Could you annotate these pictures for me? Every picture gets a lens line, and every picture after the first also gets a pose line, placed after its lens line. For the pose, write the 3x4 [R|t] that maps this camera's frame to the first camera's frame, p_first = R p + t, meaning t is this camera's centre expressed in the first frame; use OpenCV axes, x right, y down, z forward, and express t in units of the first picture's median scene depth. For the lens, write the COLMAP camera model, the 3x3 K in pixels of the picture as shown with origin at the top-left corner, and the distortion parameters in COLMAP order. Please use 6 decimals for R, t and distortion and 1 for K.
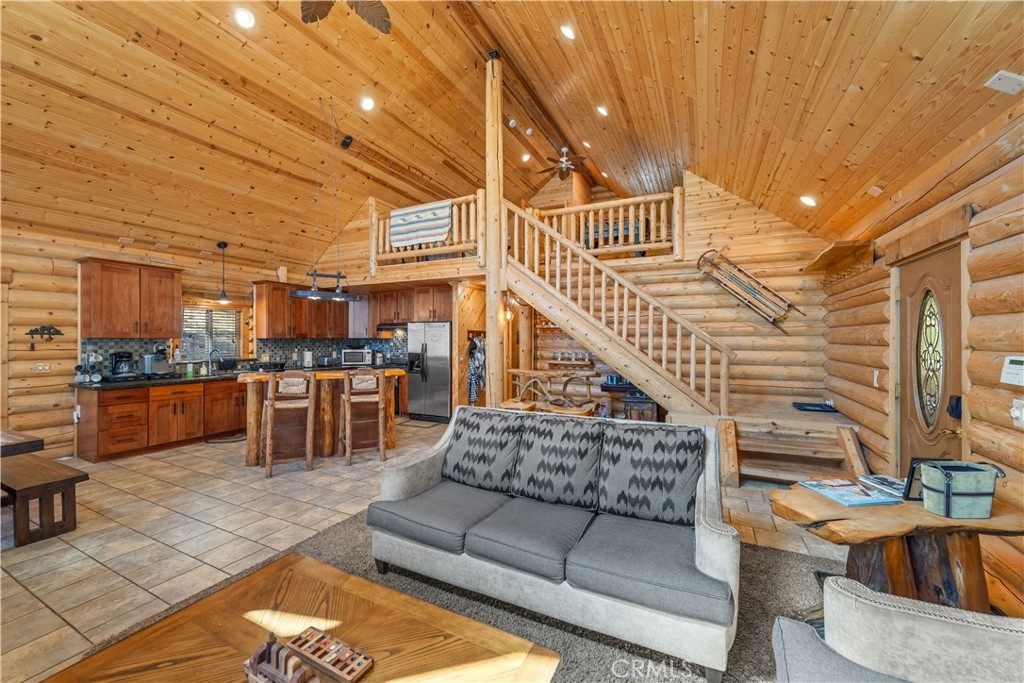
lens RADIAL K [[398.3, 0, 496.7], [0, 398.3, 339.7], [0, 0, 1]] dist [0.002179, -0.000403]
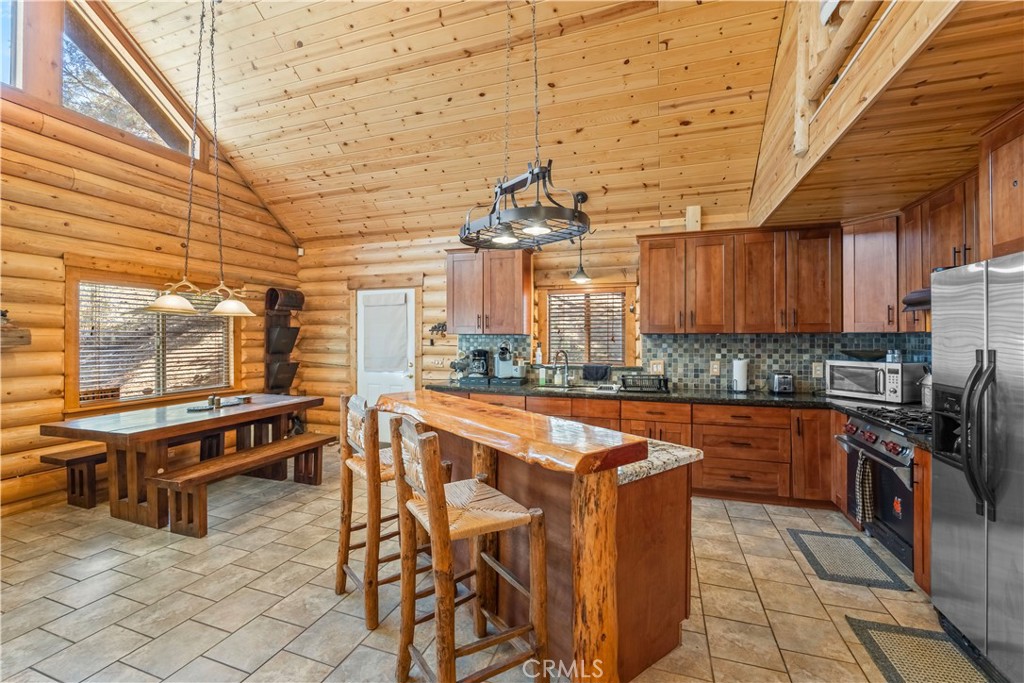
lens RADIAL K [[430.7, 0, 526.8], [0, 430.7, 338.0], [0, 0, 1]] dist [-0.003999, -0.000221]
pose [[0.166503, -0.002694, -0.986037, 0.022671], [-0.004809, 0.999982, -0.003544, 0.005640], [0.986029, 0.005332, 0.166487, 0.713079]]
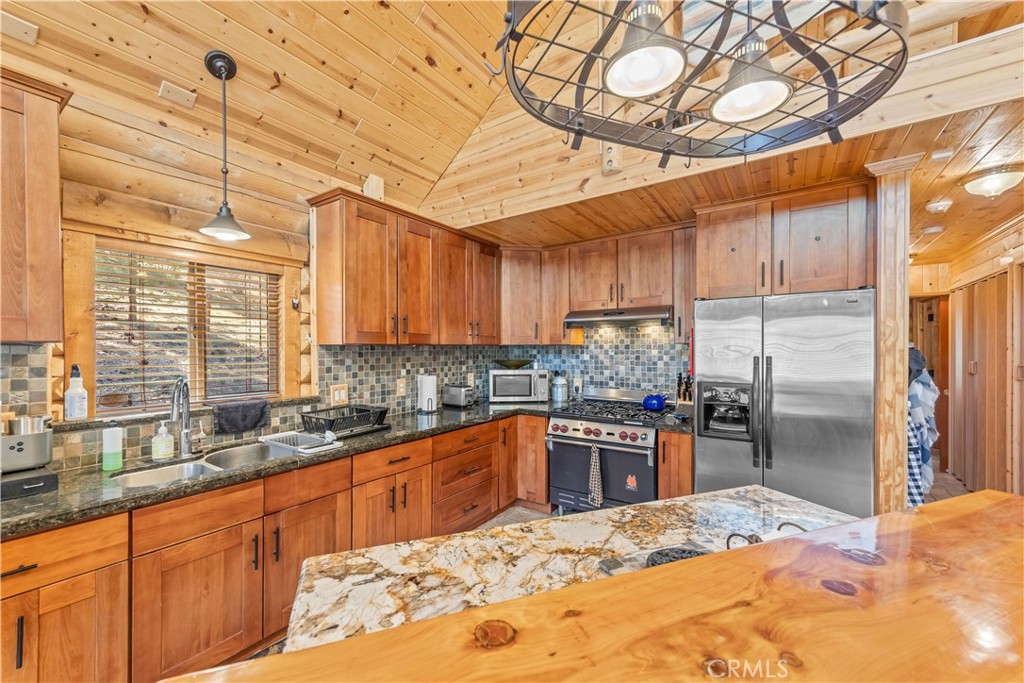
lens RADIAL K [[398.3, 0, 484.5], [0, 398.3, 350.5], [0, 0, 1]] dist [0.002179, -0.000403]
pose [[0.987698, -0.007038, -0.156212, -0.379005], [0.006862, 0.999975, -0.001667, 0.003753], [0.156220, 0.000574, 0.987722, 0.637102]]
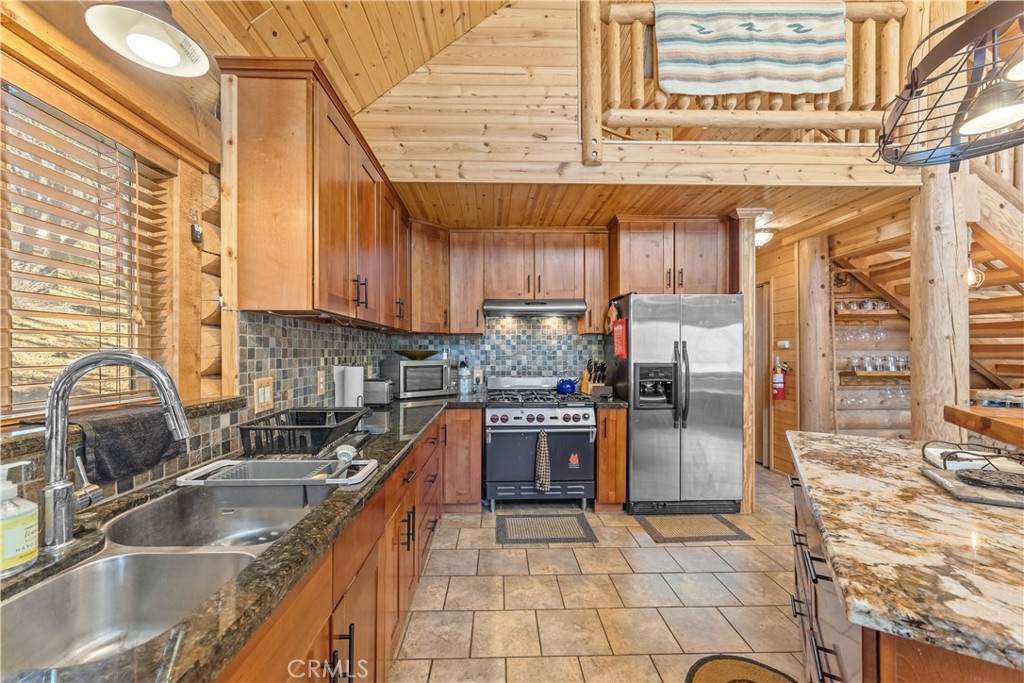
lens RADIAL K [[398.3, 0, 499.7], [0, 398.3, 351.6], [0, 0, 1]] dist [0.002179, -0.000403]
pose [[0.877525, -0.003079, 0.479520, -0.579892], [0.006524, 0.999964, -0.005517, 0.022625], [-0.479486, 0.007969, 0.877514, 0.722748]]
